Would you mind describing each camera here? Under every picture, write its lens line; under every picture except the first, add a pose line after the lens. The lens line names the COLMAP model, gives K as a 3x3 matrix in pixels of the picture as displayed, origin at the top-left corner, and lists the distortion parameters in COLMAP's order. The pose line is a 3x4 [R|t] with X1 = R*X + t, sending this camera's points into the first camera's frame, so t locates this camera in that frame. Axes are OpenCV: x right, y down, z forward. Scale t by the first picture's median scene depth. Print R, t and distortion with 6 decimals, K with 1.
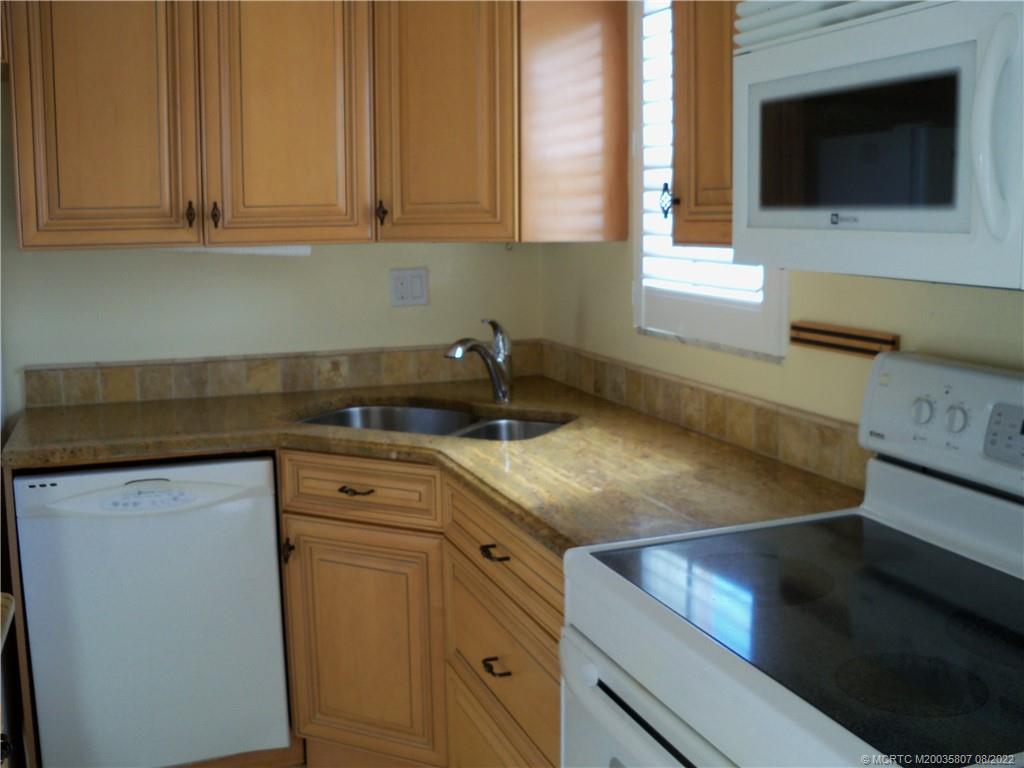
lens RADIAL K [[1056.2, 0, 507.1], [0, 1056.2, 381.9], [0, 0, 1]] dist [-0.157617, 0.000000]
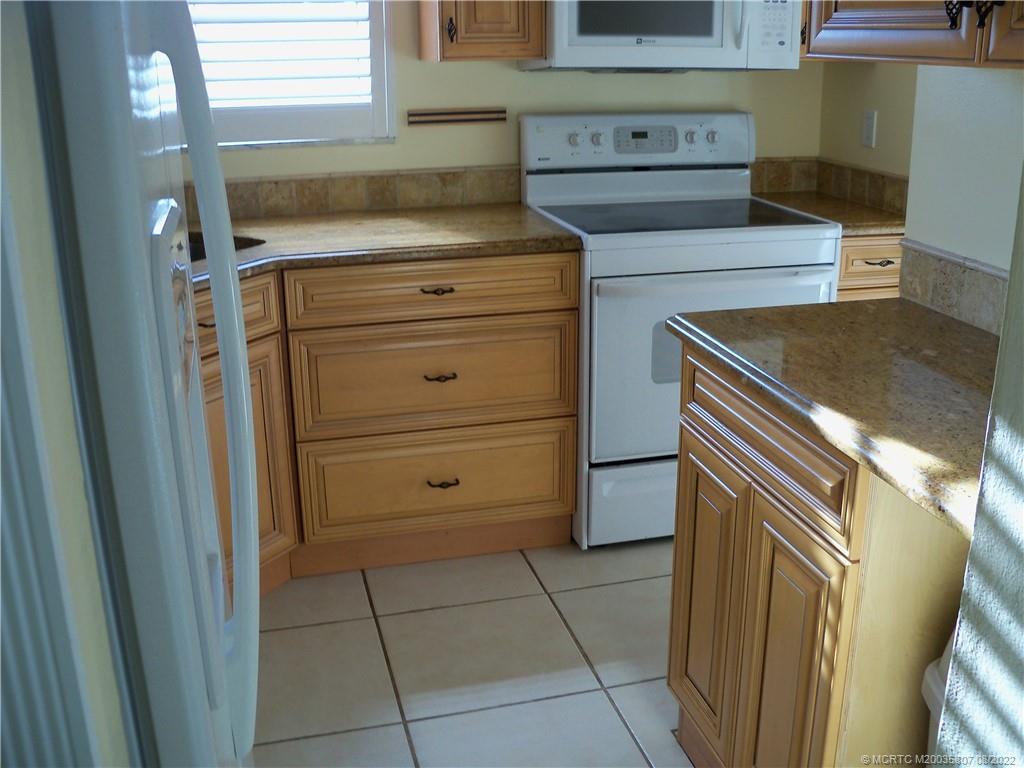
lens RADIAL K [[1056.2, 0, 514.2], [0, 1056.2, 384.5], [0, 0, 1]] dist [-0.157617, 0.000000]
pose [[0.090700, -0.302634, 0.948781, -1.546559], [0.158424, 0.944961, 0.286271, -0.112903], [-0.983196, 0.124345, 0.133652, 0.853892]]
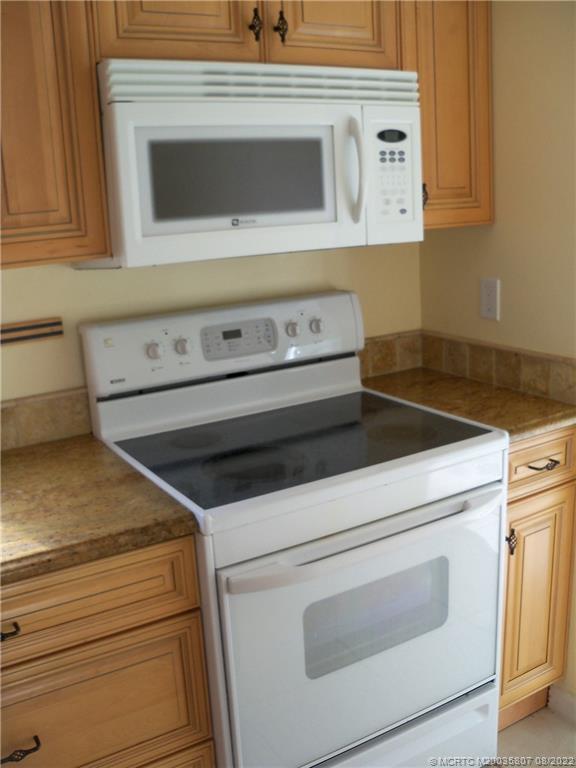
lens RADIAL K [[792.2, 0, 263.2], [0, 792.2, 383.5], [0, 0, 1]] dist [-0.157617, 0.000000]
pose [[-0.165322, -0.212652, 0.963041, -0.719987], [0.208447, 0.946884, 0.244867, -0.169266], [-0.963960, 0.241225, -0.112215, 0.931771]]
